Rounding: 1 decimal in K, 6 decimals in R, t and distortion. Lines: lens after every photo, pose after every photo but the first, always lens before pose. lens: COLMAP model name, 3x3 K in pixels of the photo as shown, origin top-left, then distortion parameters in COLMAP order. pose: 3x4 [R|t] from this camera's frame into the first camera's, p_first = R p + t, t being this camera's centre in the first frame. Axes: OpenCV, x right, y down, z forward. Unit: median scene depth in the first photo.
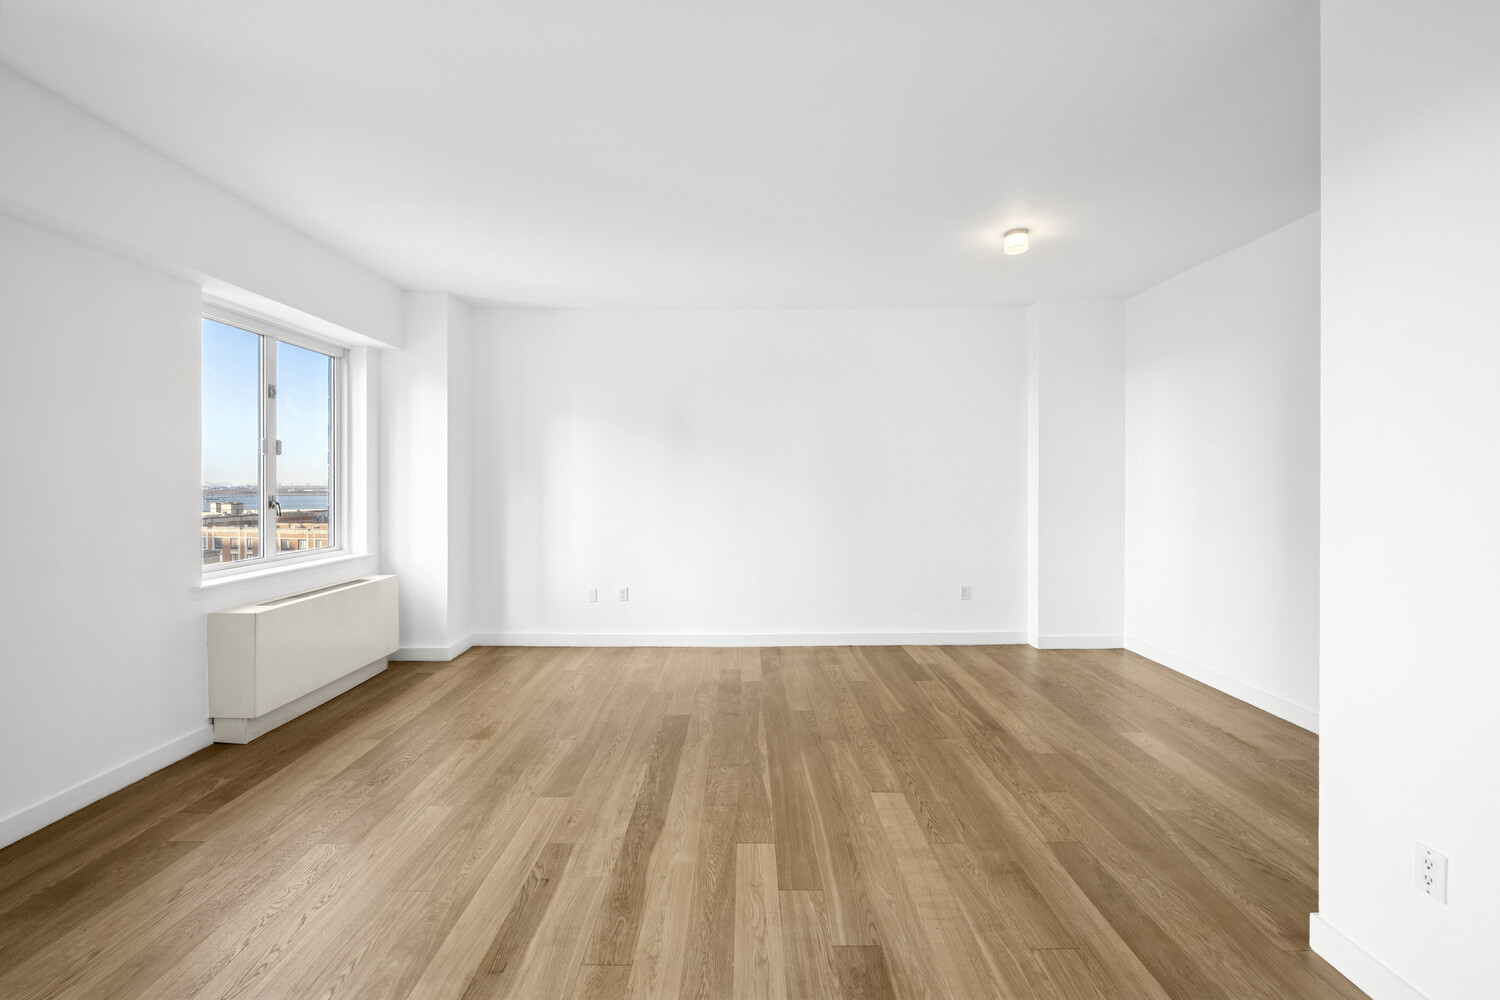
lens RADIAL K [[610.2, 0, 735.7], [0, 610.2, 485.2], [0, 0, 1]] dist [-0.000533, 0.000030]
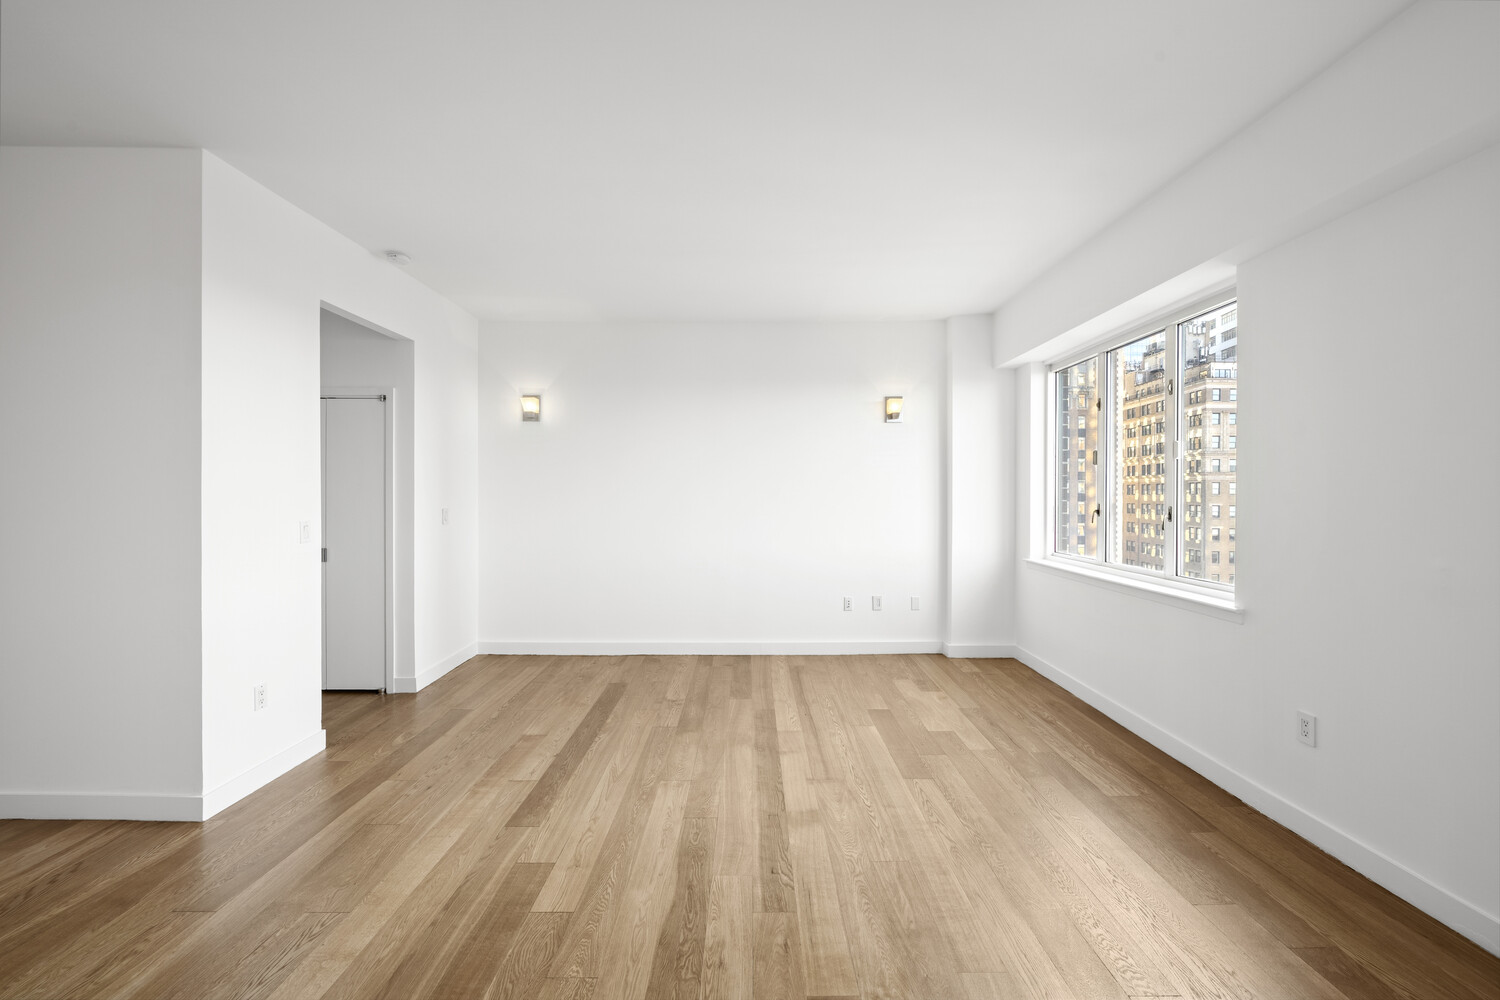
lens RADIAL K [[598.8, 0, 747.0], [0, 598.8, 496.4], [0, 0, 1]] dist [0.000987, -0.000005]
pose [[-0.999905, 0.006454, -0.012176, -0.168374], [0.006407, 0.999972, 0.003922, 0.001445], [0.012201, 0.003844, -0.999918, 1.321671]]
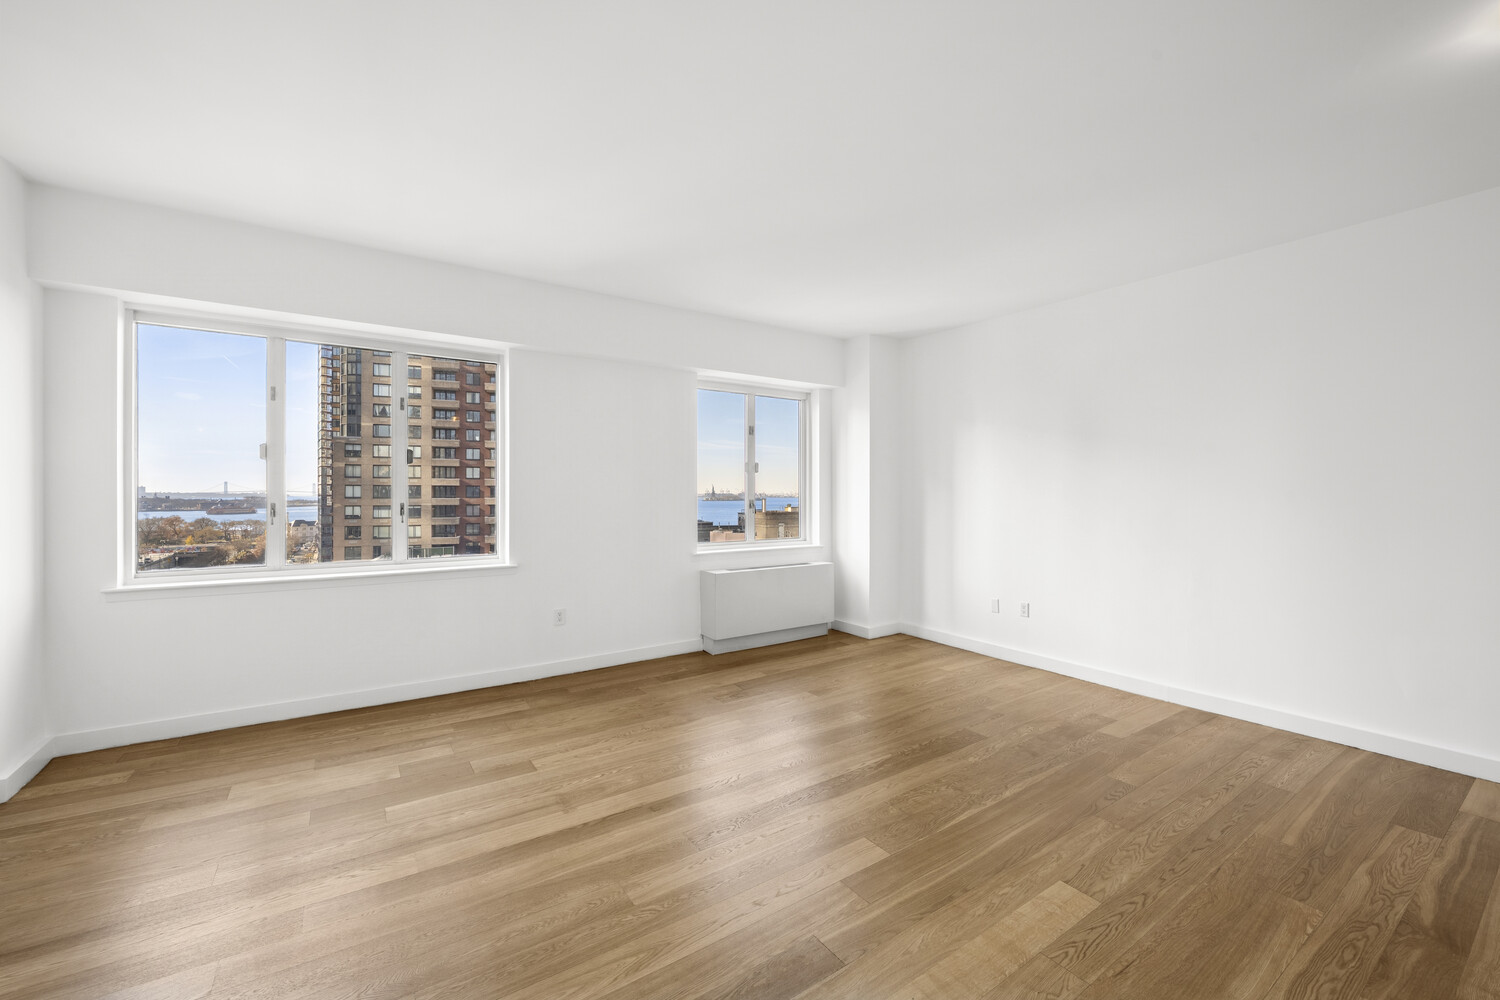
lens RADIAL K [[598.8, 0, 747.0], [0, 598.8, 496.4], [0, 0, 1]] dist [0.000987, -0.000005]
pose [[0.570043, 0.009364, -0.821562, 0.521234], [-0.006055, 0.999956, 0.007196, -0.002176], [0.821593, 0.000873, 0.570074, 0.178634]]
